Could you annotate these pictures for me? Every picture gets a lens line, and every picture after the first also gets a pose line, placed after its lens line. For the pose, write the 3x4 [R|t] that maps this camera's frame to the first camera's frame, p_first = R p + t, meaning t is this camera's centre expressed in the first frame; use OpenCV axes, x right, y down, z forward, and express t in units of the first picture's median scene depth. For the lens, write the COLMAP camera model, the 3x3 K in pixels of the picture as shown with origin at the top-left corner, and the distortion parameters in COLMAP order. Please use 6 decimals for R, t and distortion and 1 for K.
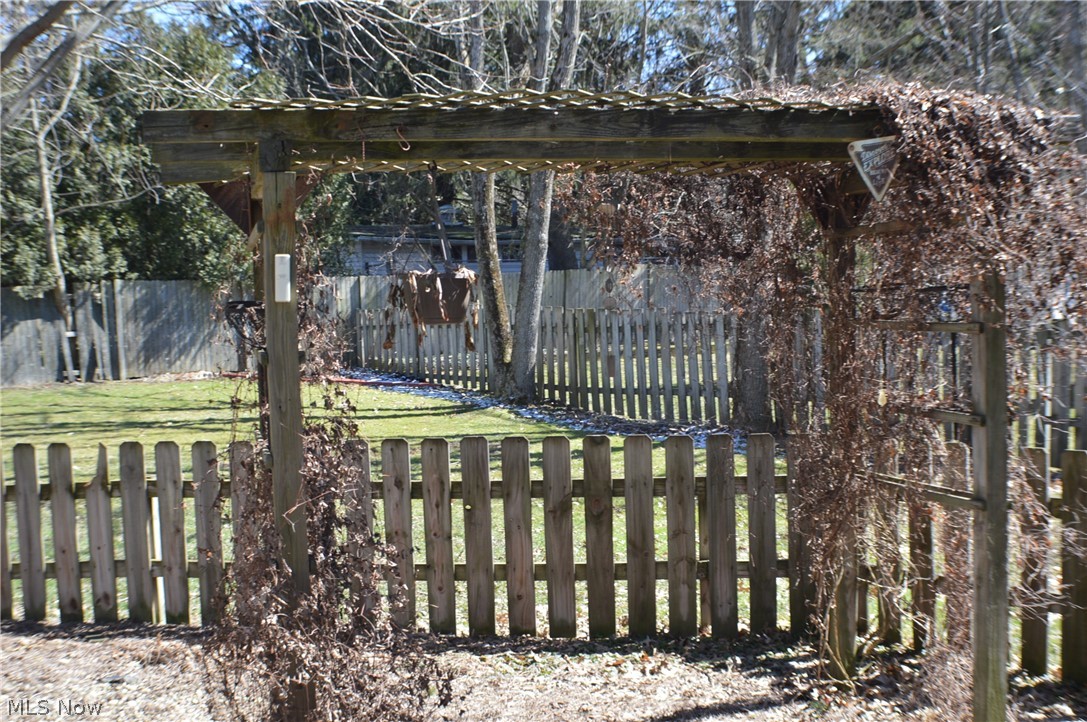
lens RADIAL K [[1337.9, 0, 546.5], [0, 1337.9, 373.4], [0, 0, 1]] dist [-0.166564, 0.028349]
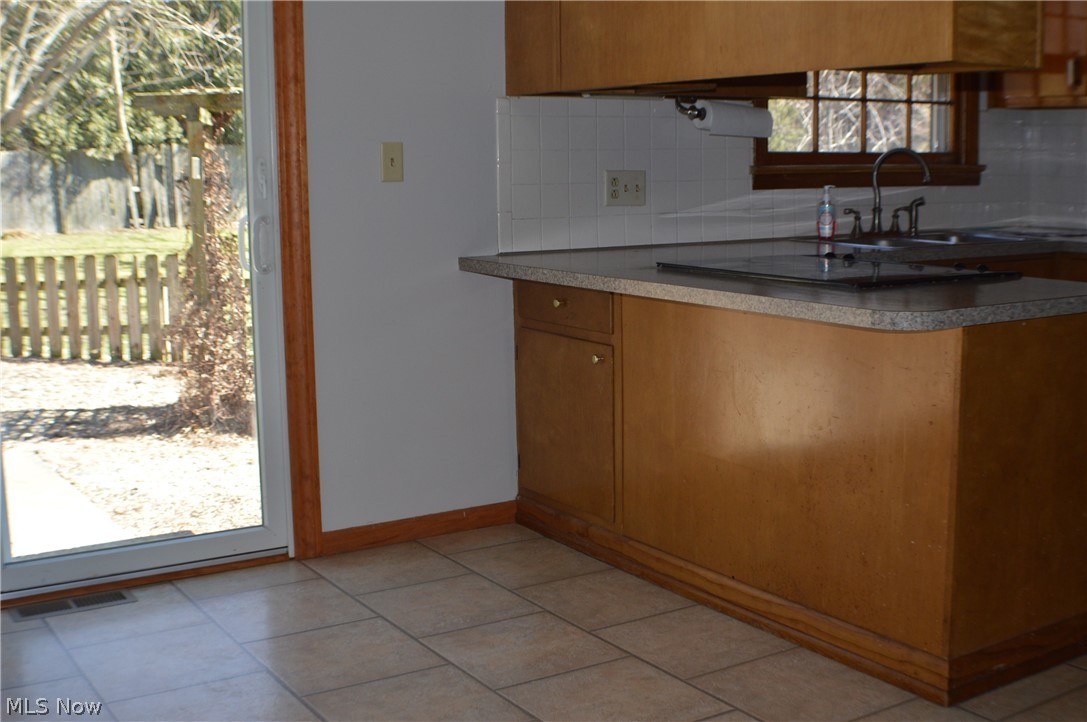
lens RADIAL K [[1337.9, 0, 546.5], [0, 1337.9, 373.4], [0, 0, 1]] dist [-0.166564, 0.028349]
pose [[0.998149, 0.026173, -0.054902, 0.088799], [-0.020310, 0.994291, 0.104755, 0.004975], [0.057331, -0.103446, 0.992981, -0.206473]]
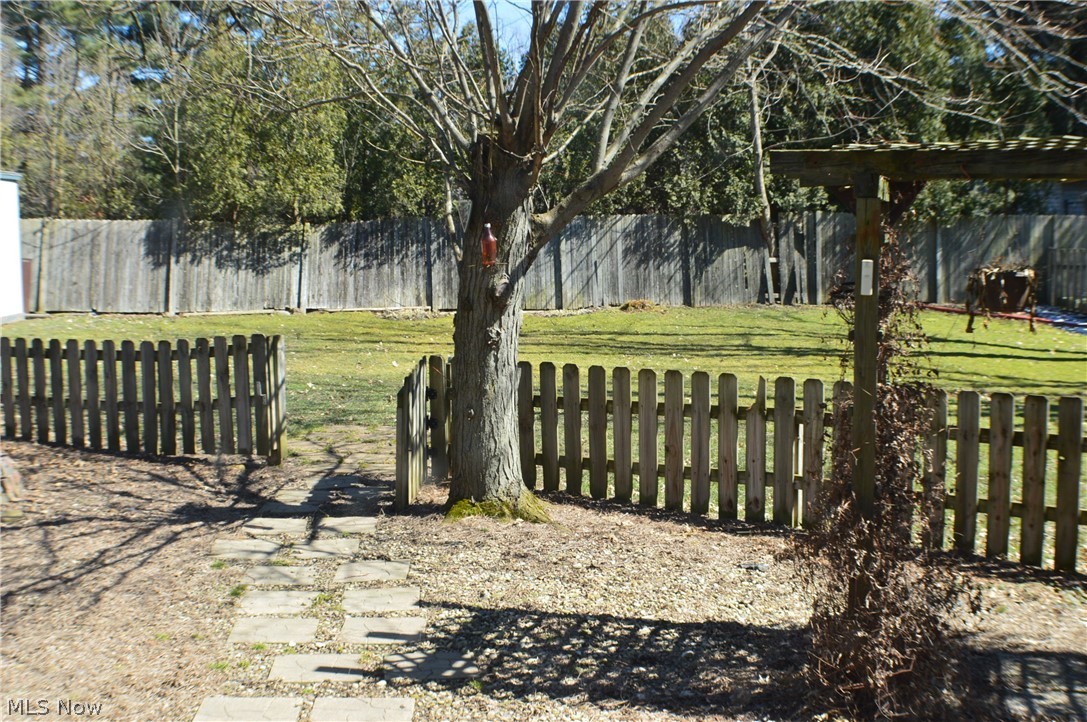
lens RADIAL K [[1337.9, 0, 546.5], [0, 1337.9, 373.4], [0, 0, 1]] dist [-0.166564, 0.028349]
pose [[0.863360, 0.080135, -0.498184, 0.032034], [-0.049192, 0.995973, 0.074956, -0.009799], [0.502184, -0.040207, 0.863826, -0.052401]]
